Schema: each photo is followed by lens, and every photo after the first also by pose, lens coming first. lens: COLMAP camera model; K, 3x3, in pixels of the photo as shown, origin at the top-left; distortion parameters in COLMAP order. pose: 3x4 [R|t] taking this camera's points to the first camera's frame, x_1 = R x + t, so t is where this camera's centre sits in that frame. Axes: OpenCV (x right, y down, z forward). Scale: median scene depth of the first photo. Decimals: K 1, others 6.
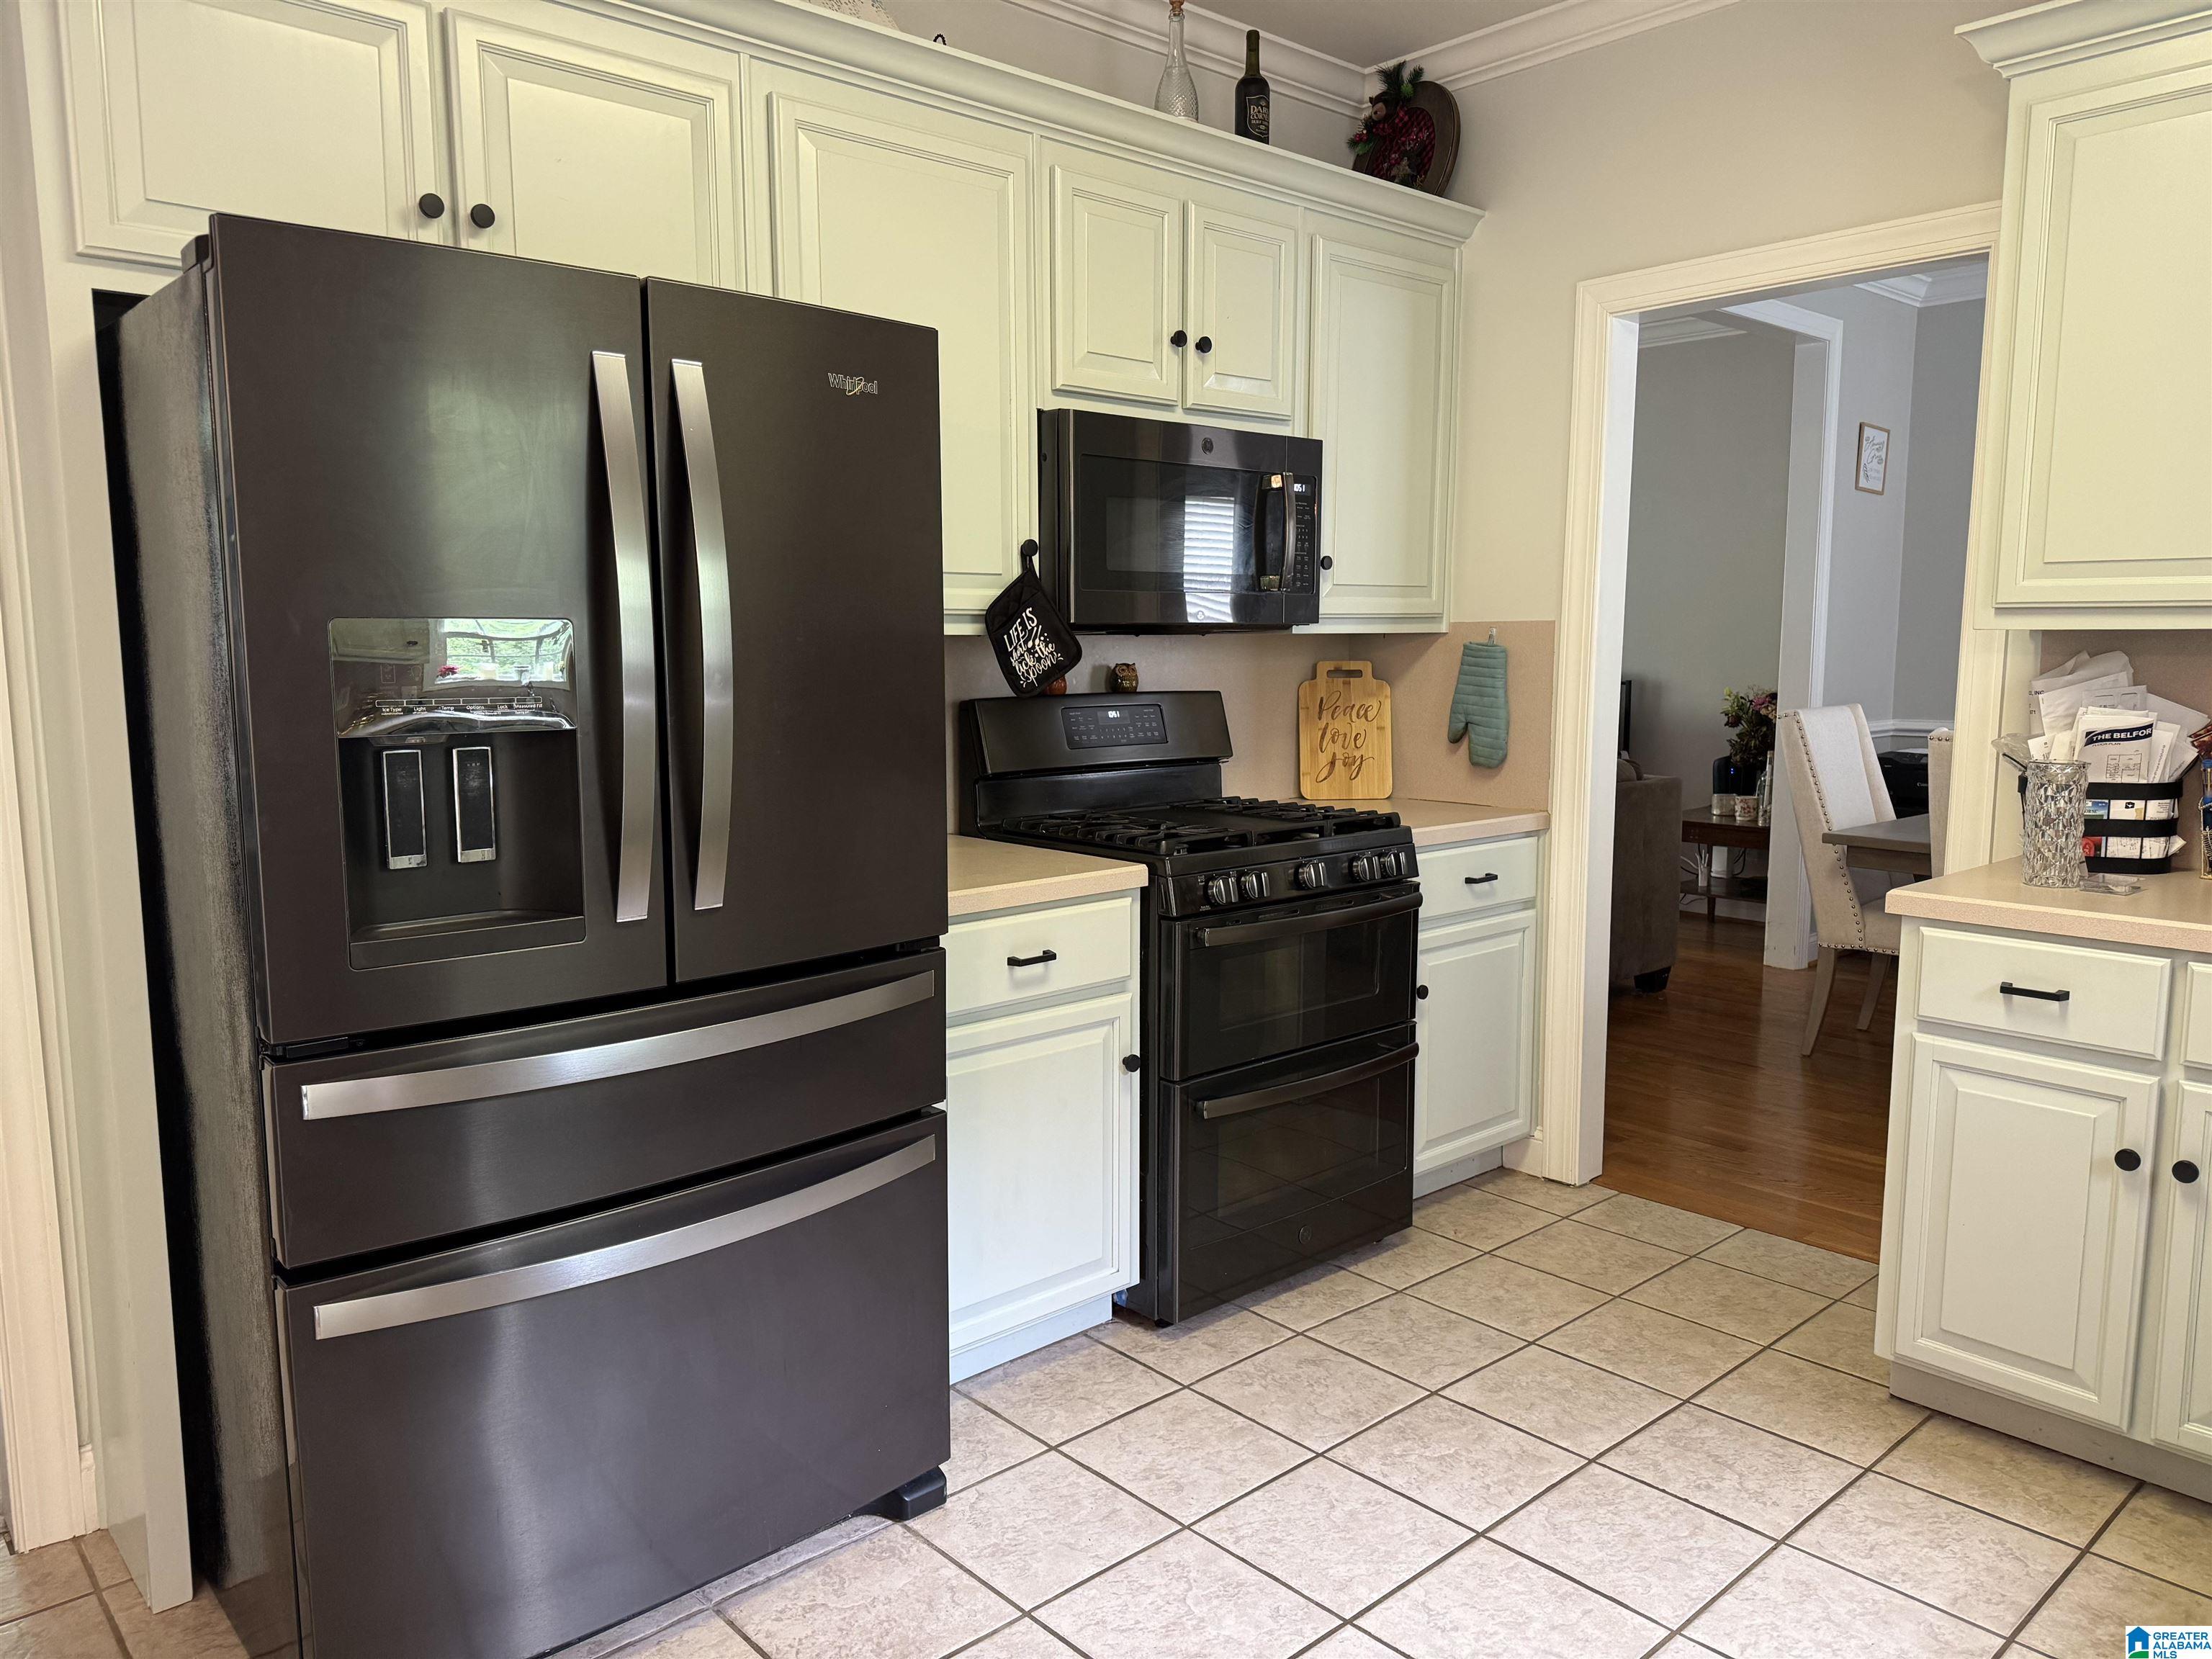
lens RADIAL K [[1540.6, 0, 1113.9], [0, 1540.6, 831.5], [0, 0, 1]] dist [0.065167, -0.052460]
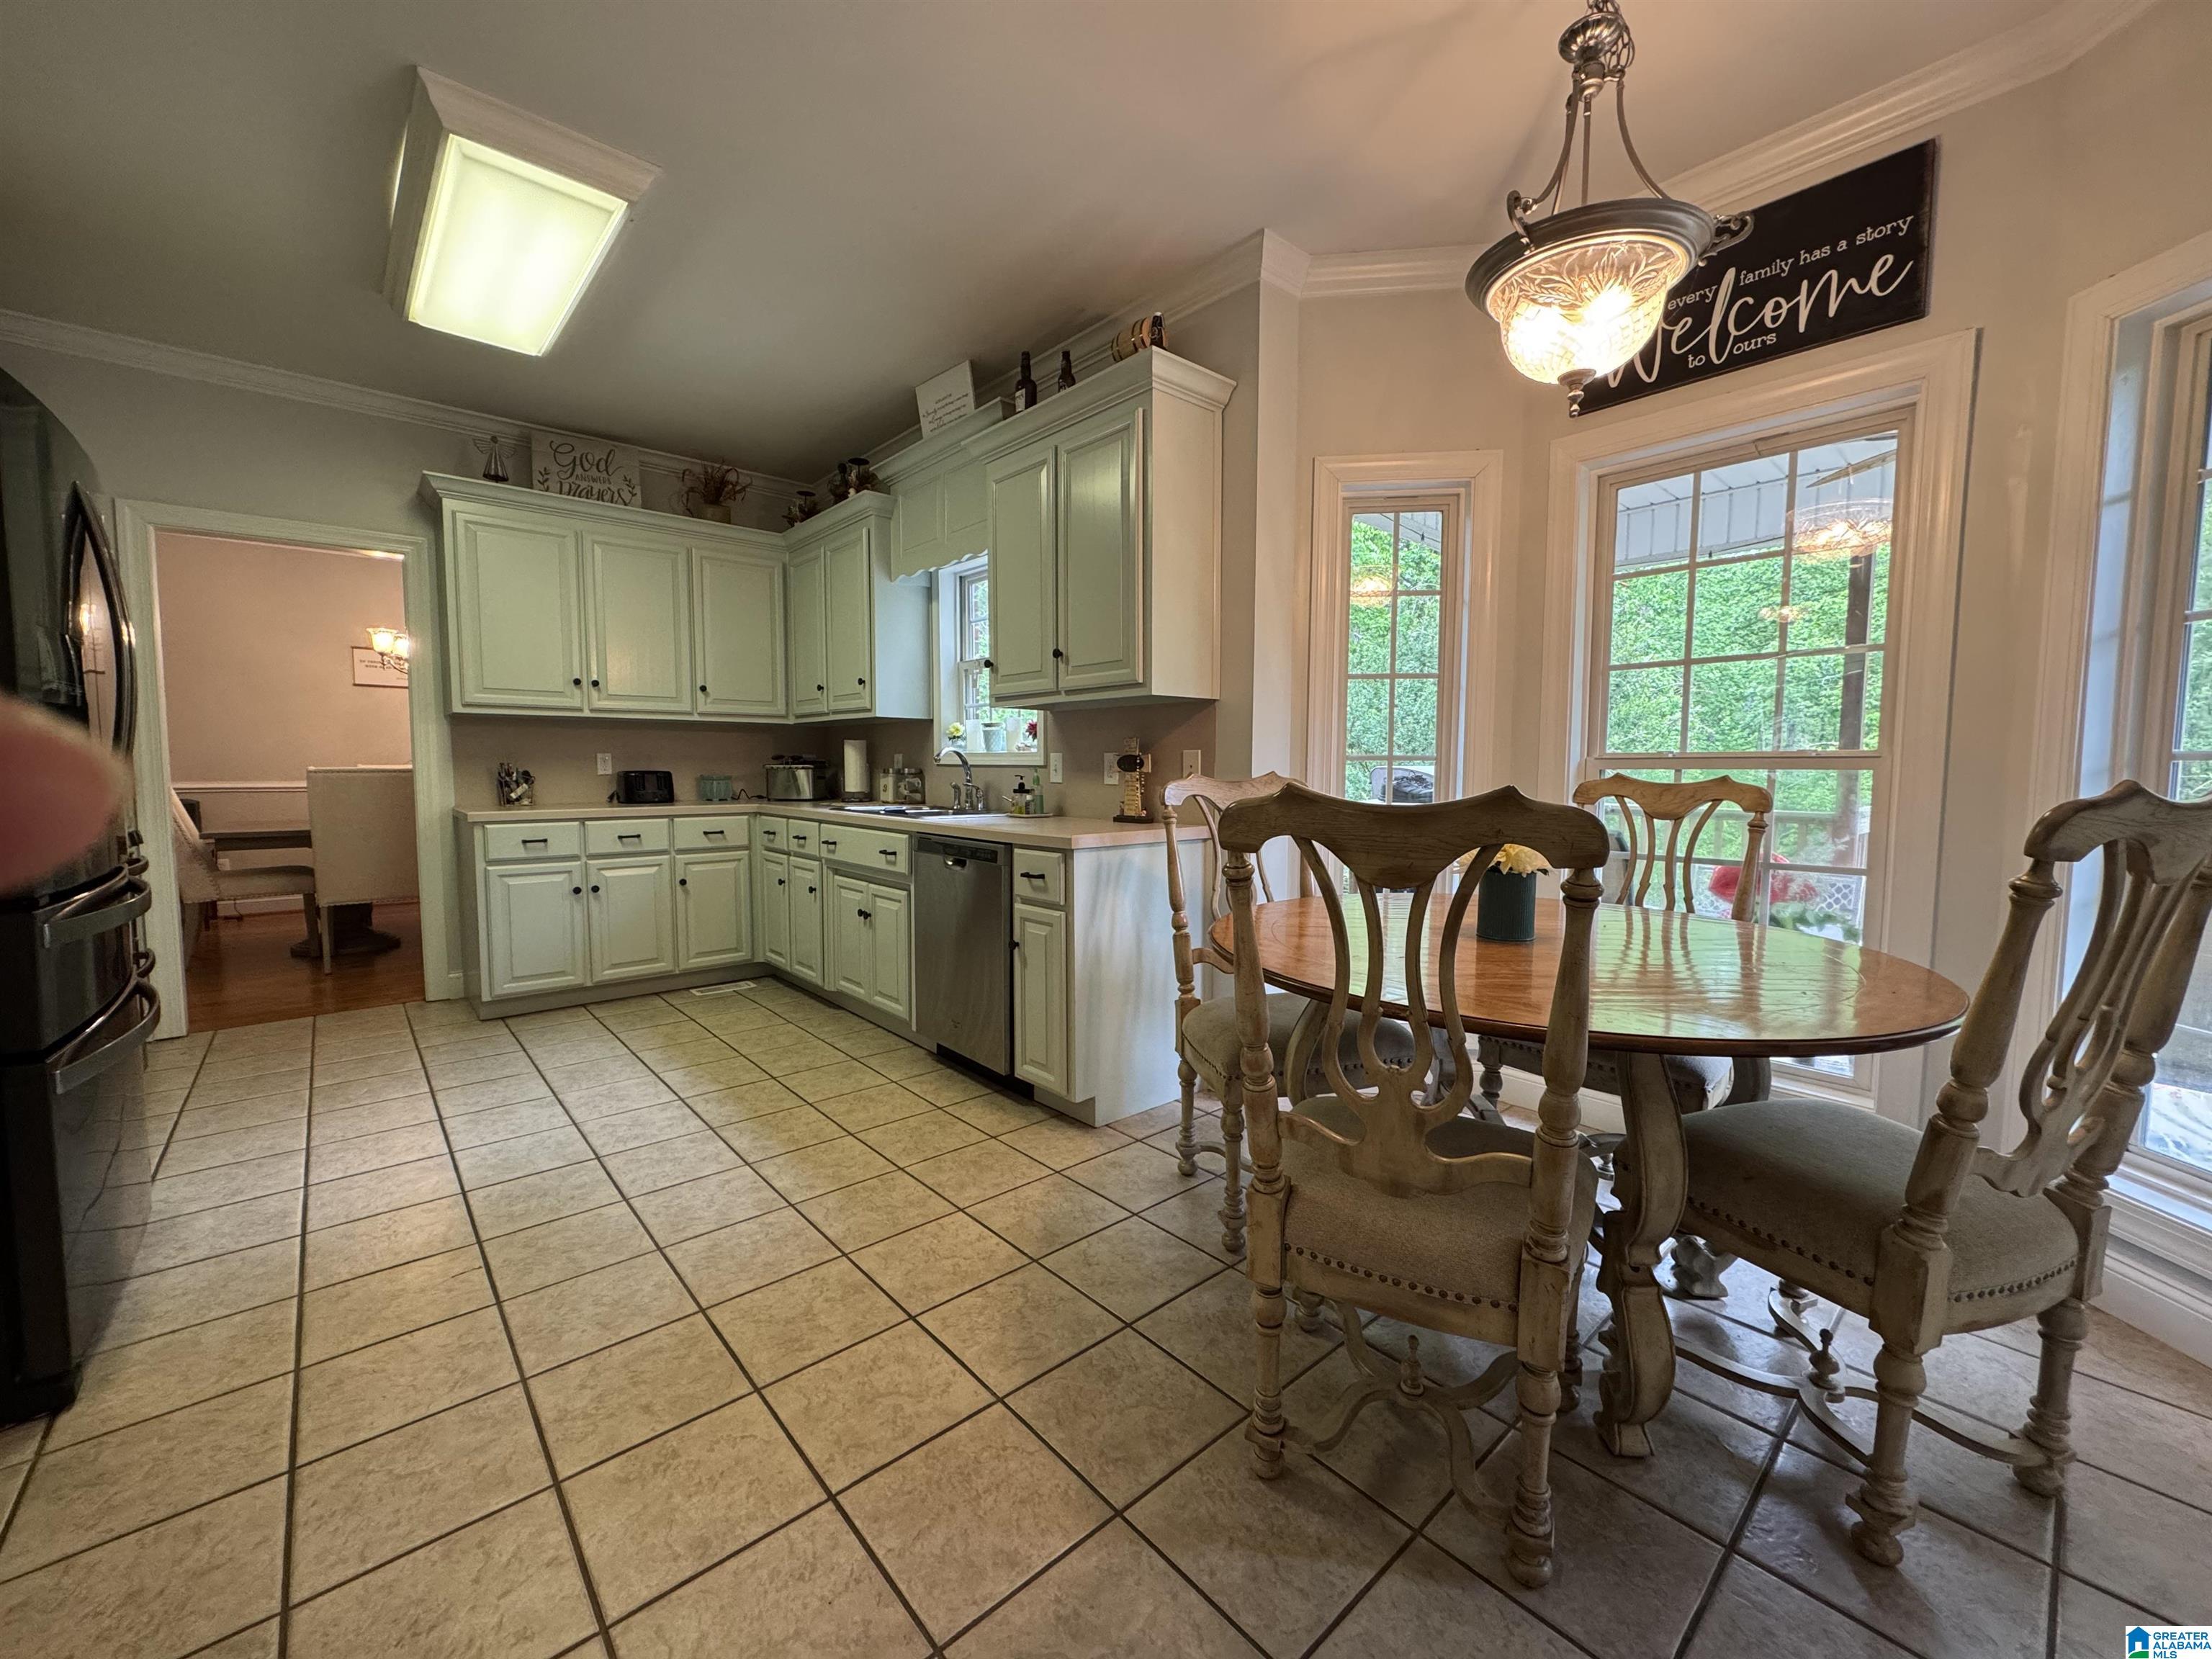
lens RADIAL K [[885.3, 0, 1103.2], [0, 885.3, 826.7], [0, 0, 1]] dist [0.001930, -0.000005]
pose [[0.022685, -0.068907, 0.997365, -0.953874], [0.120532, 0.990533, 0.065693, 0.094970], [-0.992450, 0.118724, 0.030776, -0.052656]]
